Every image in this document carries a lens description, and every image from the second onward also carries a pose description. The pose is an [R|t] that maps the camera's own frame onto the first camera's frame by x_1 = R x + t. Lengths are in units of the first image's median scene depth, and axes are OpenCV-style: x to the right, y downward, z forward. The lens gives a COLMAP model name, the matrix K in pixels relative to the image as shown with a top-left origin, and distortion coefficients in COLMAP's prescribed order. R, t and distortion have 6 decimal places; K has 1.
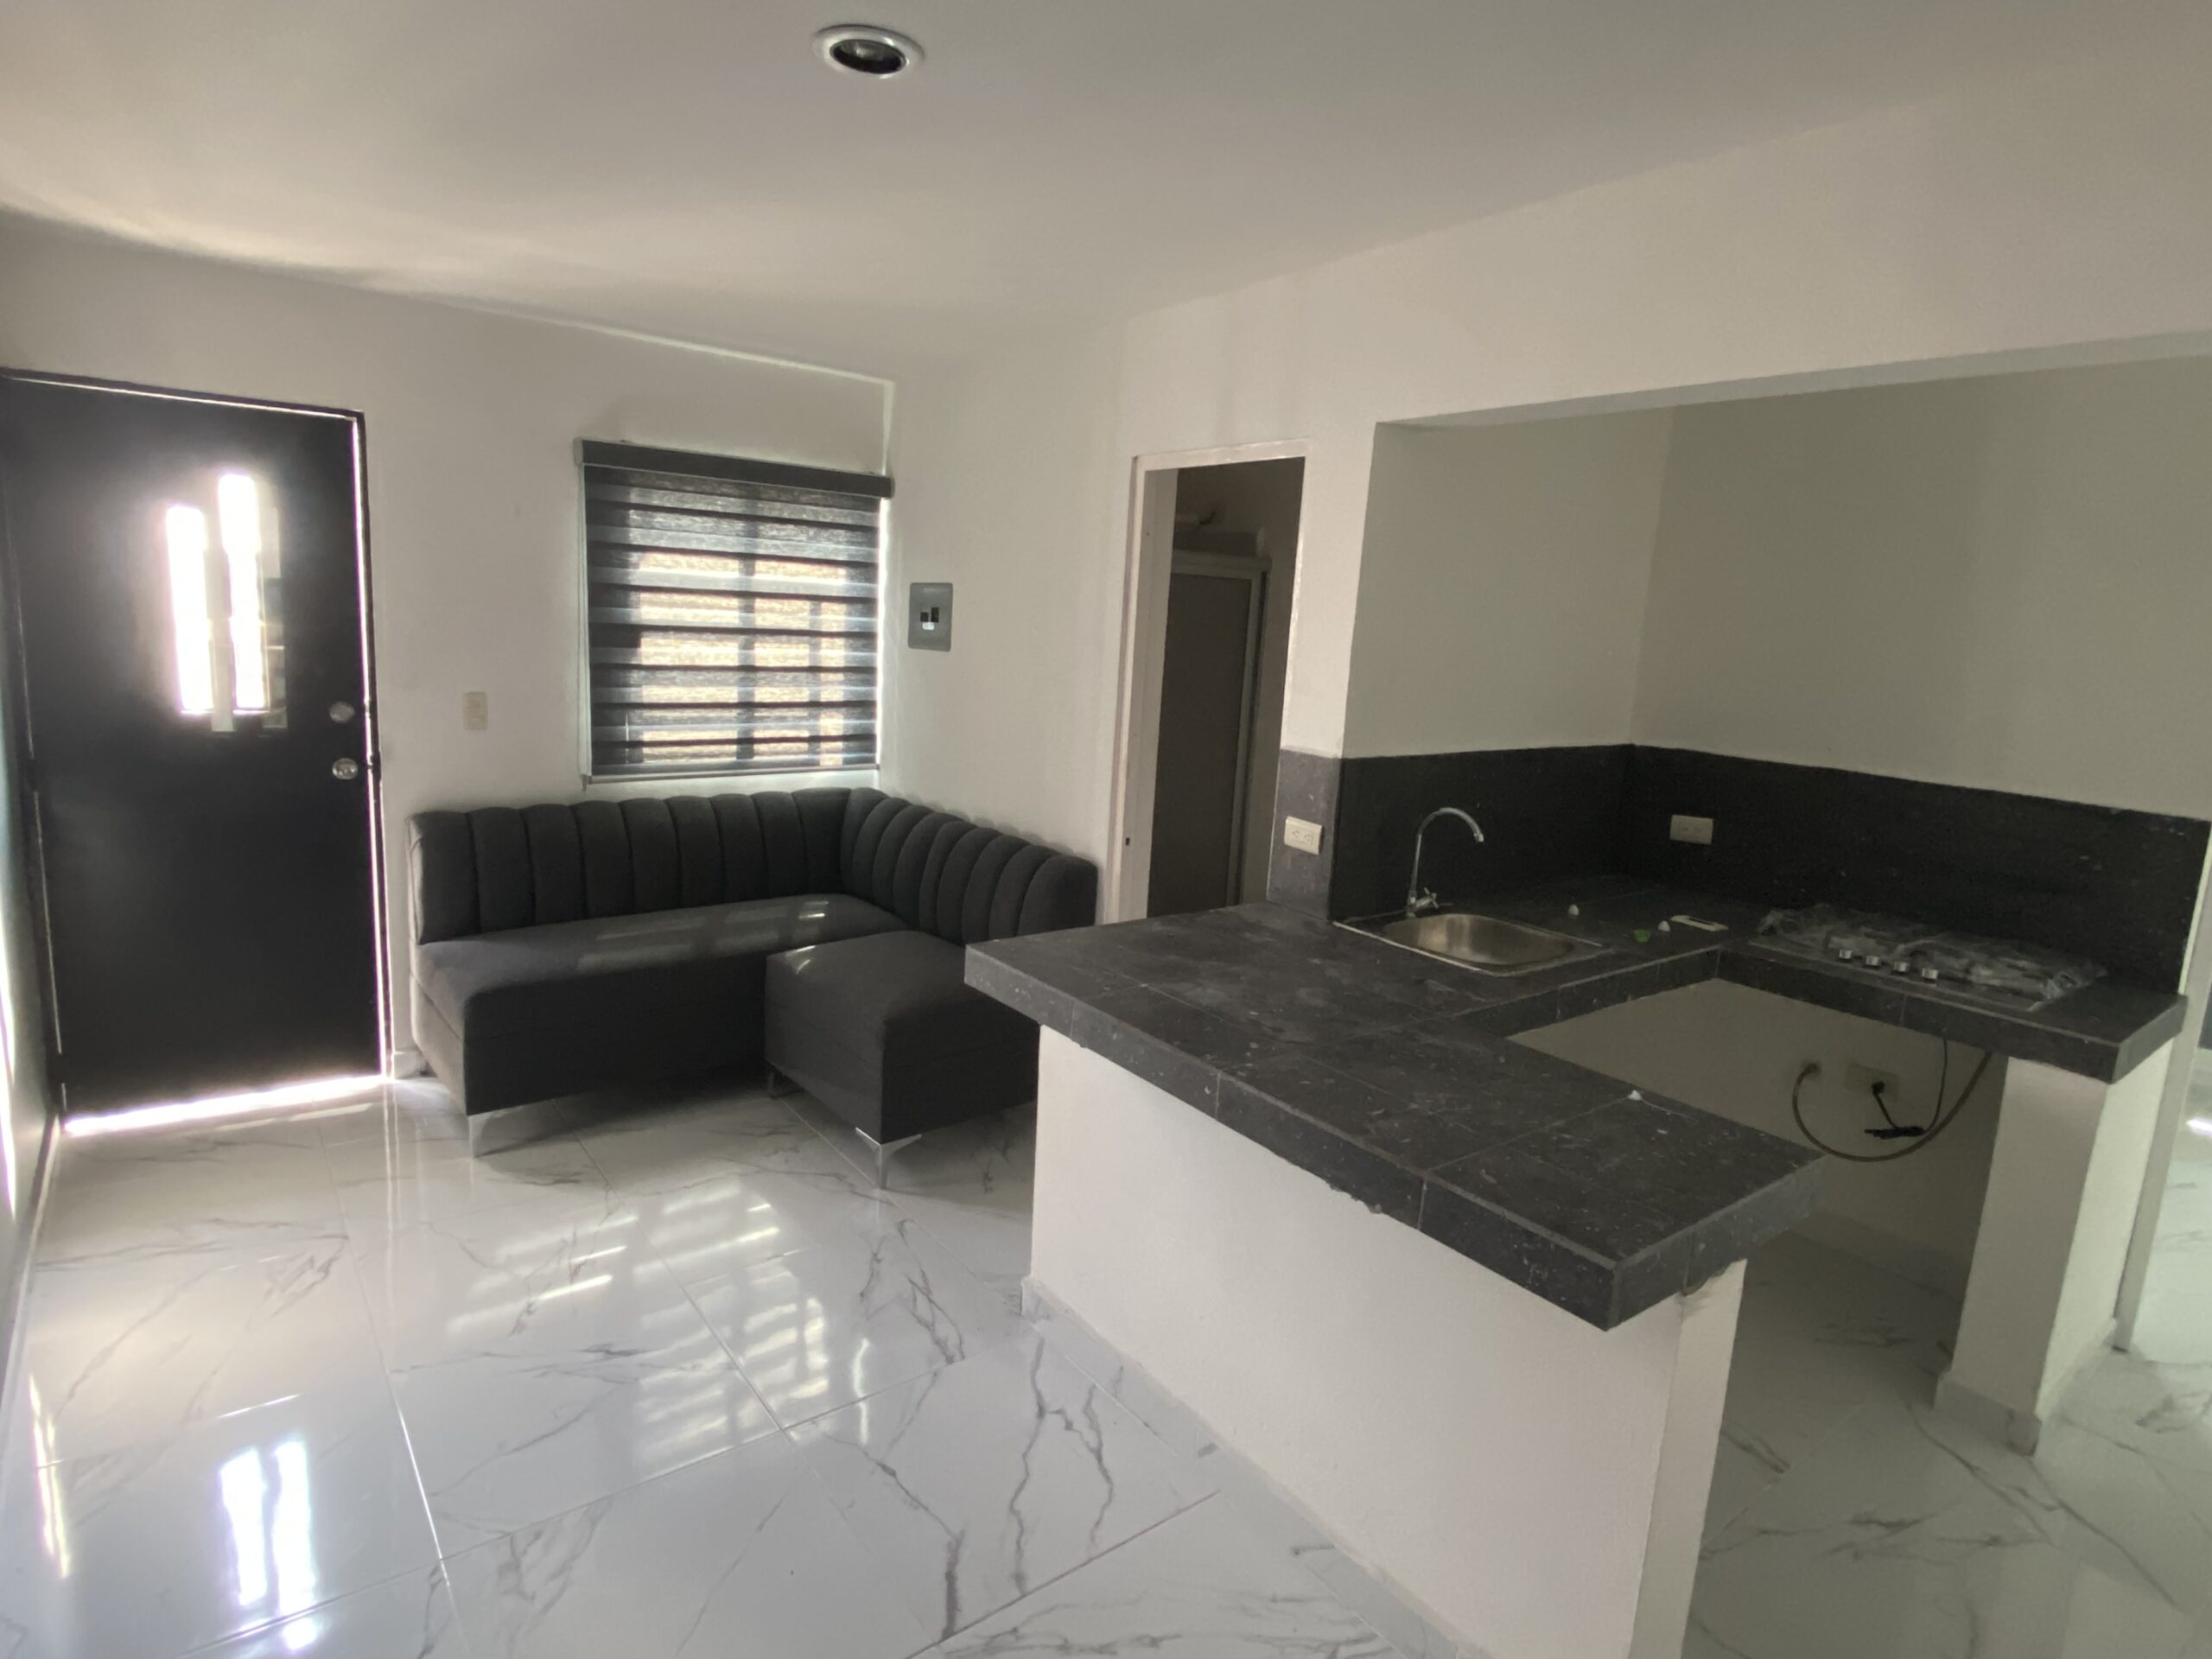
lens RADIAL K [[1178.1, 0, 1091.1], [0, 1178.1, 826.9], [0, 0, 1]] dist [-0.013189, -0.007677]
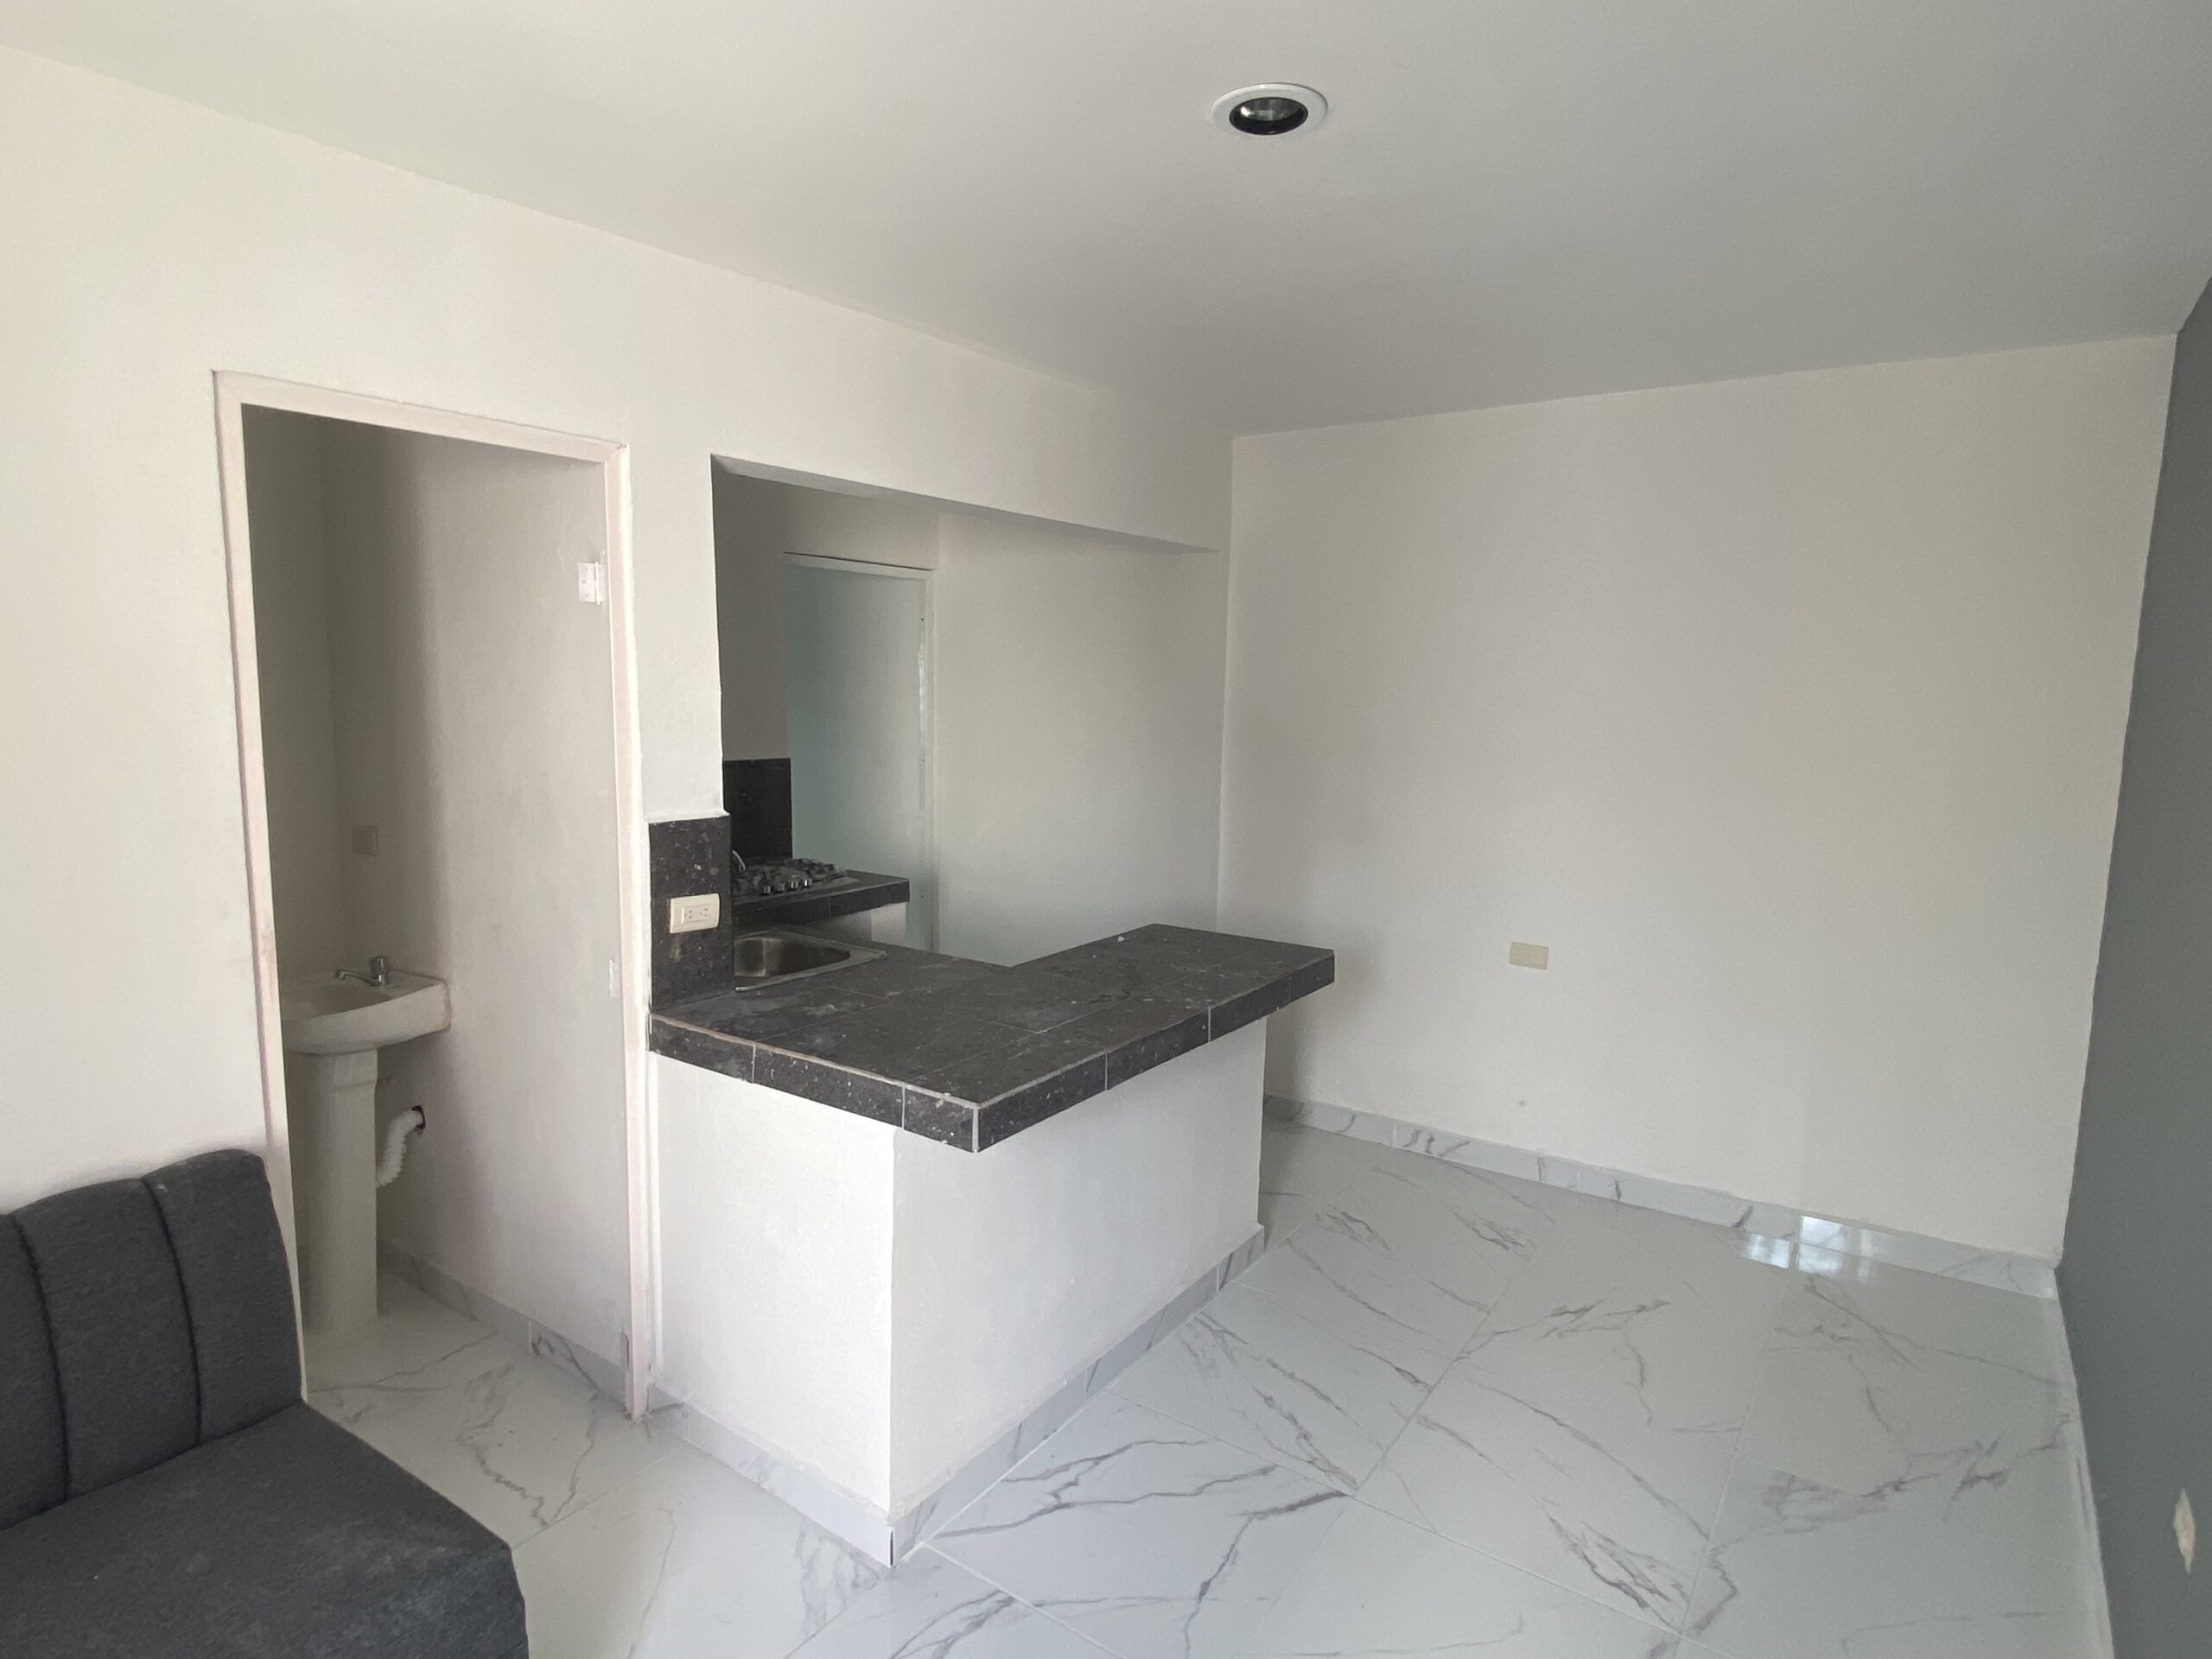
lens RADIAL K [[1178.1, 0, 1114.1], [0, 1178.1, 826.9], [0, 0, 1]] dist [-0.013189, -0.007677]
pose [[-0.309115, -0.178098, 0.934200, -0.739569], [0.136095, 0.963914, 0.228795, -0.217736], [-0.941236, 0.197864, -0.273722, 0.964105]]
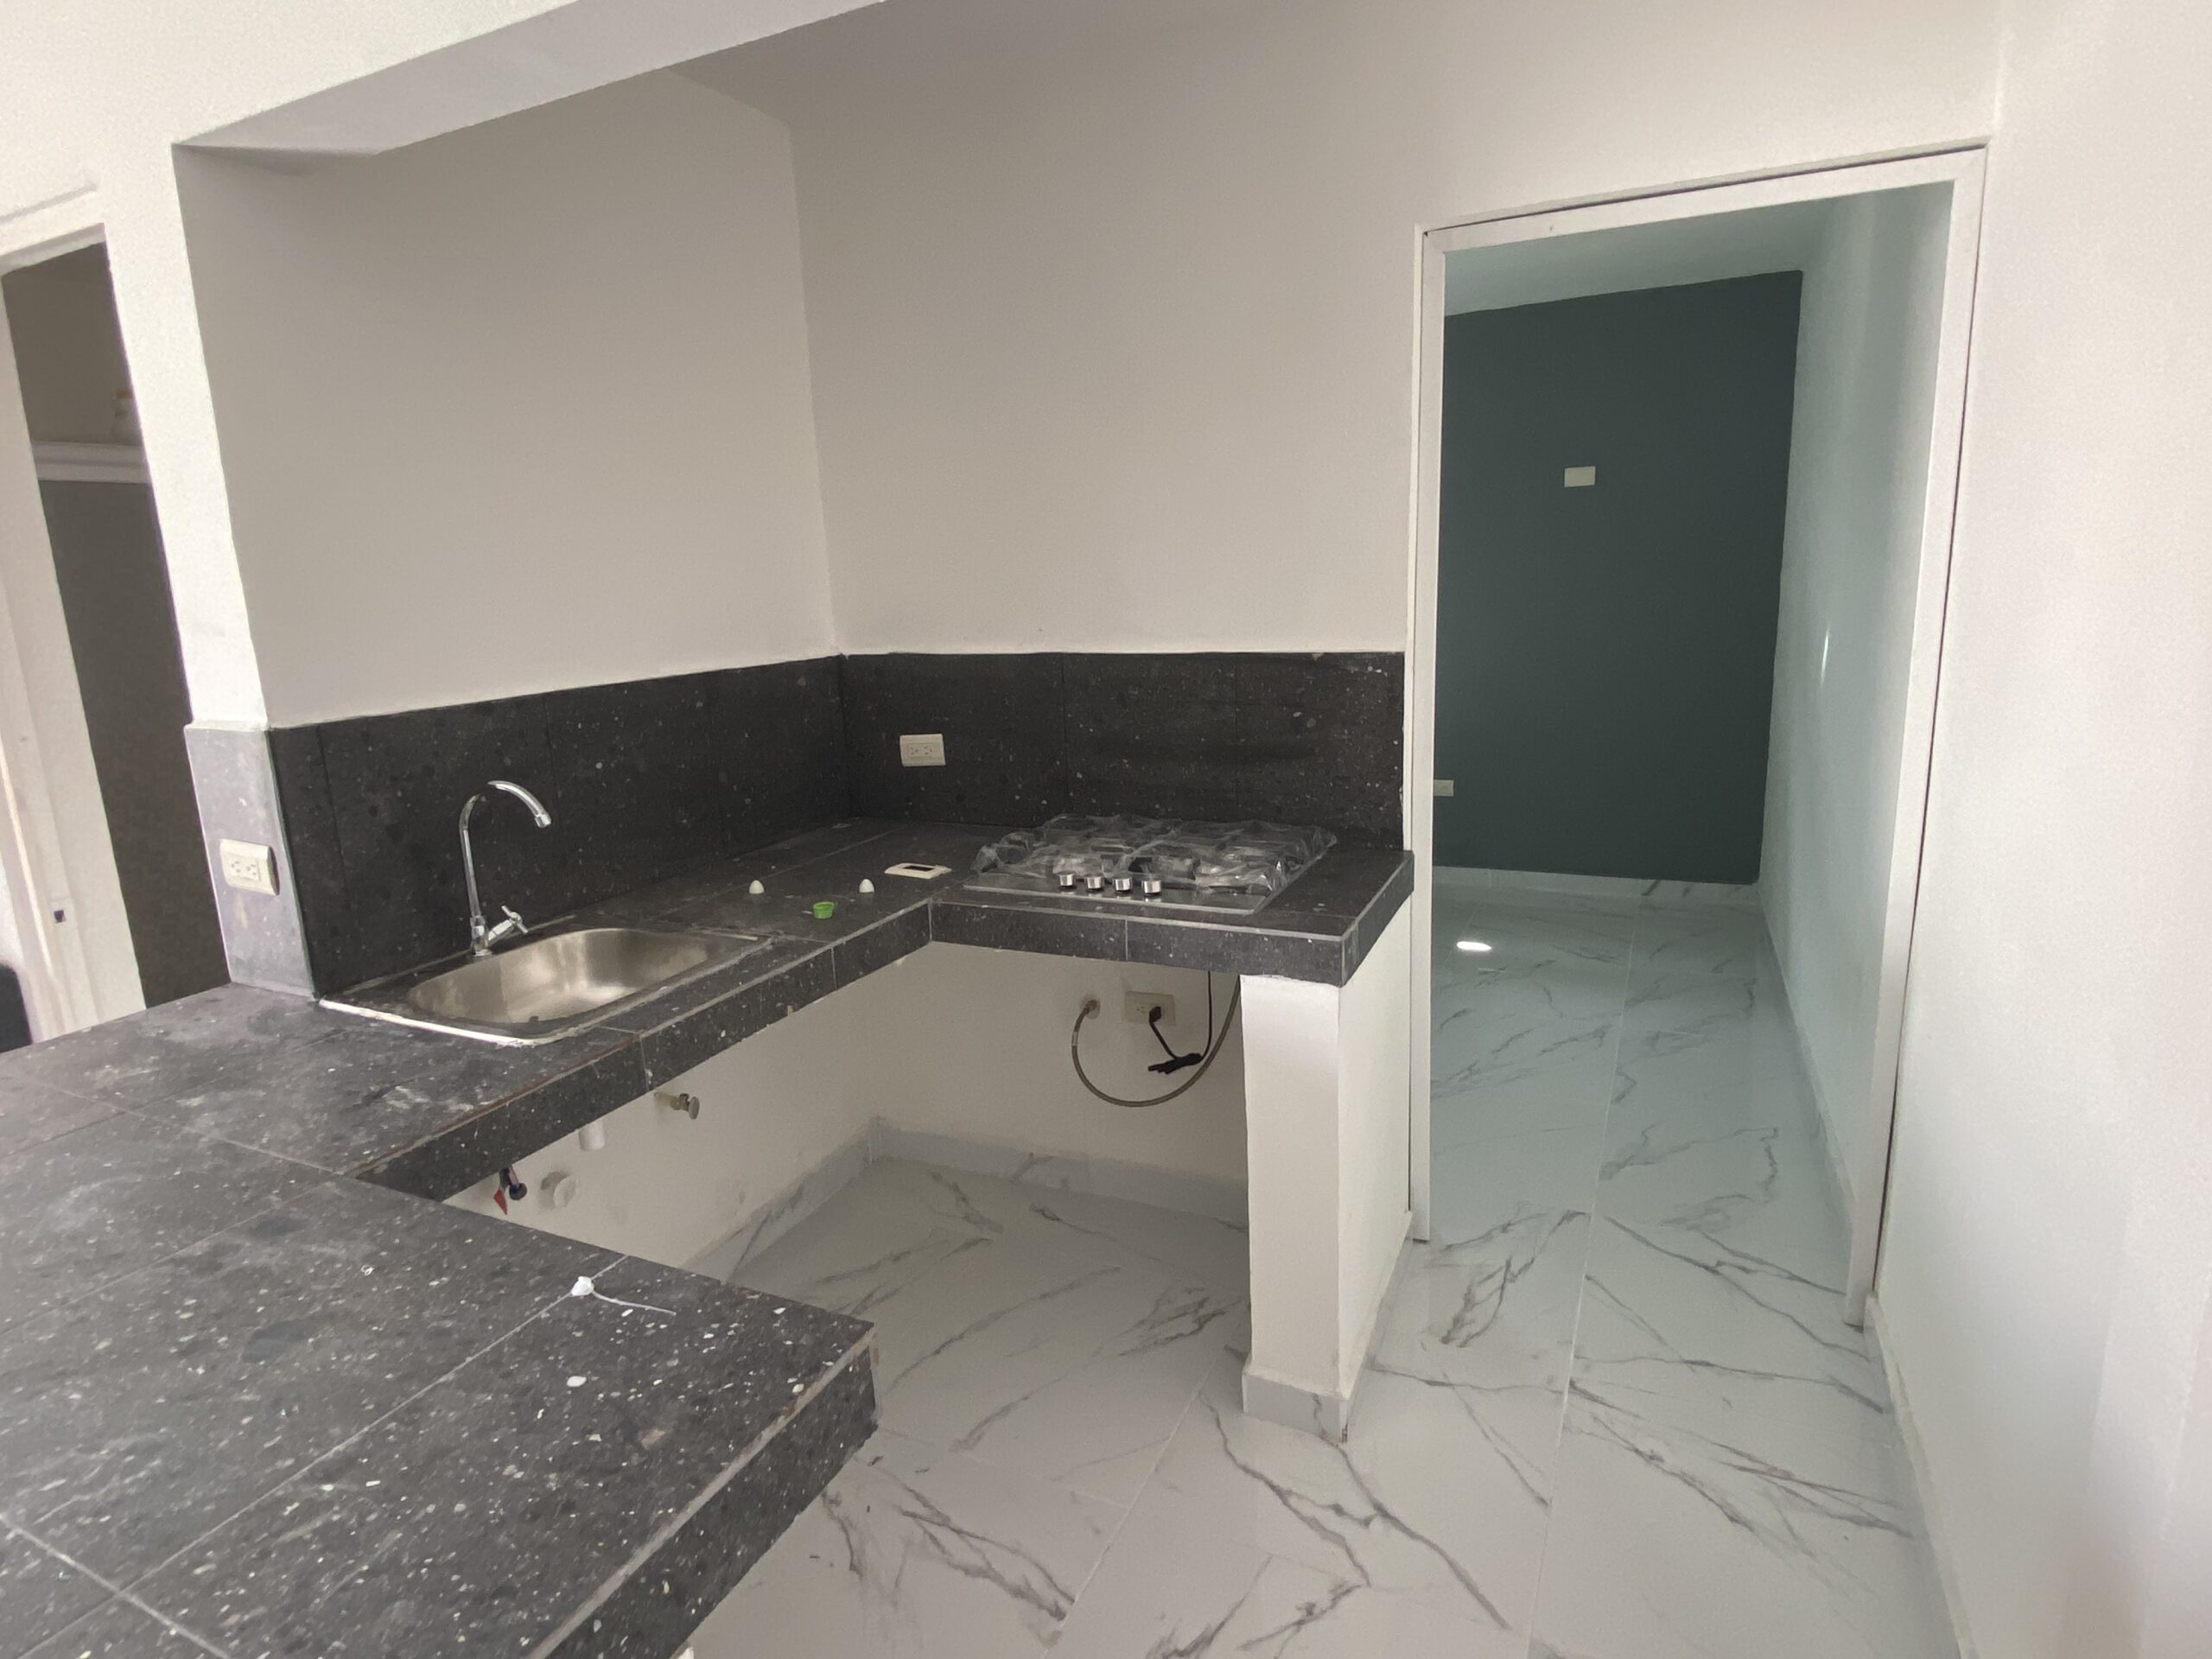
lens RADIAL K [[1178.1, 0, 1120.6], [0, 1178.1, 820.4], [0, 0, 1]] dist [-0.013189, -0.007677]
pose [[0.865790, -0.186648, 0.464296, 0.305832], [0.170830, 0.982338, 0.076349, 0.014367], [-0.470346, 0.013213, 0.882383, 0.272936]]
